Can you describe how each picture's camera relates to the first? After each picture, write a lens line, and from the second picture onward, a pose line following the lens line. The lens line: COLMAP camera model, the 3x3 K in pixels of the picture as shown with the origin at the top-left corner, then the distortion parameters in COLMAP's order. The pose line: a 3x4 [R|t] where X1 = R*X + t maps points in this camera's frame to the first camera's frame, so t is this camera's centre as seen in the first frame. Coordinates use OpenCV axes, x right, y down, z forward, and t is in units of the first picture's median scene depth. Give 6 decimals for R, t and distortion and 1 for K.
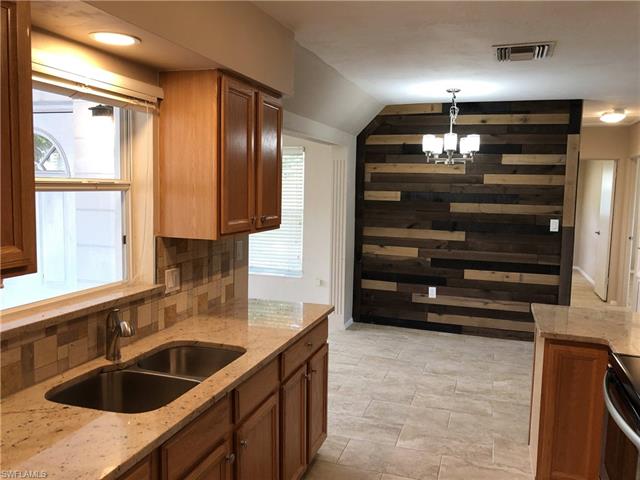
lens RADIAL K [[525.5, 0, 317.7], [0, 525.5, 238.5], [0, 0, 1]] dist [0.015402, -0.013394]
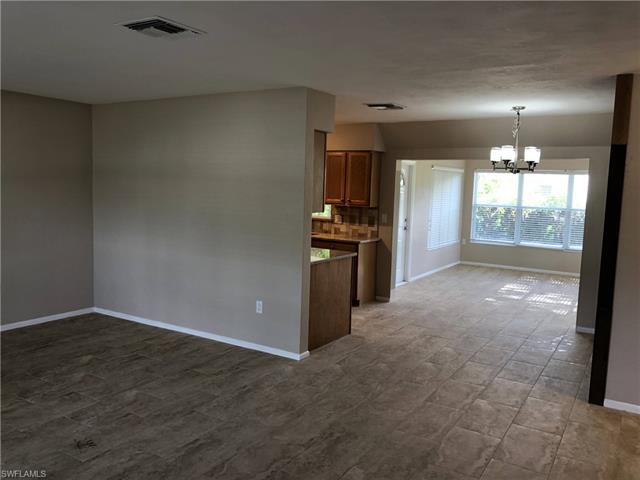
lens RADIAL K [[525.5, 0, 319.5], [0, 525.5, 239.0], [0, 0, 1]] dist [0.015402, -0.013394]
pose [[-0.237091, 0.070766, -0.968907, 1.198007], [-0.137035, 0.984935, 0.105469, -0.050066], [0.961774, 0.157780, -0.223821, 0.712442]]
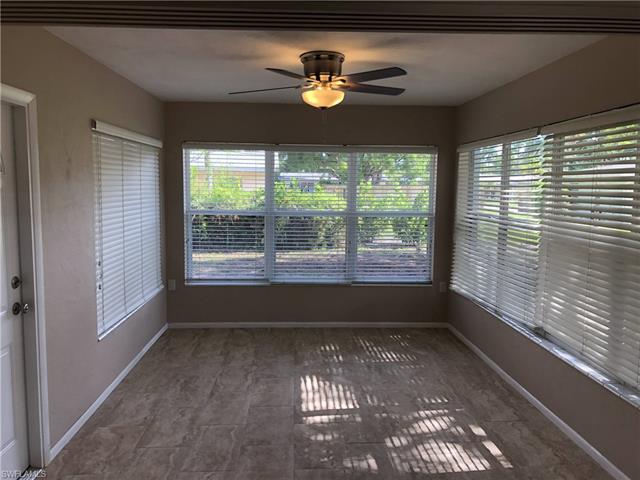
lens RADIAL K [[525.5, 0, 320.9], [0, 525.5, 237.6], [0, 0, 1]] dist [0.015402, -0.013394]
pose [[0.362454, 0.075045, -0.928975, 0.227005], [-0.098205, 0.994279, 0.042005, -0.065295], [0.926813, 0.076005, 0.367750, 0.681789]]
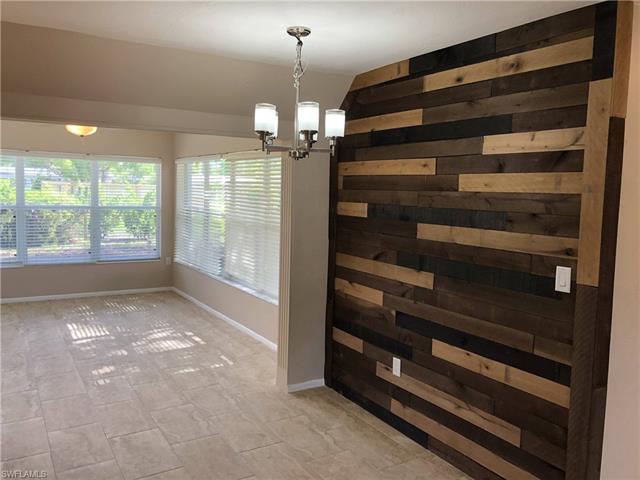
lens RADIAL K [[525.5, 0, 321.4], [0, 525.5, 235.3], [0, 0, 1]] dist [0.015402, -0.013394]
pose [[0.765338, 0.054873, -0.641285, 0.558181], [-0.076503, 0.997051, -0.005988, -0.042631], [0.639066, 0.053643, 0.767279, 0.477381]]
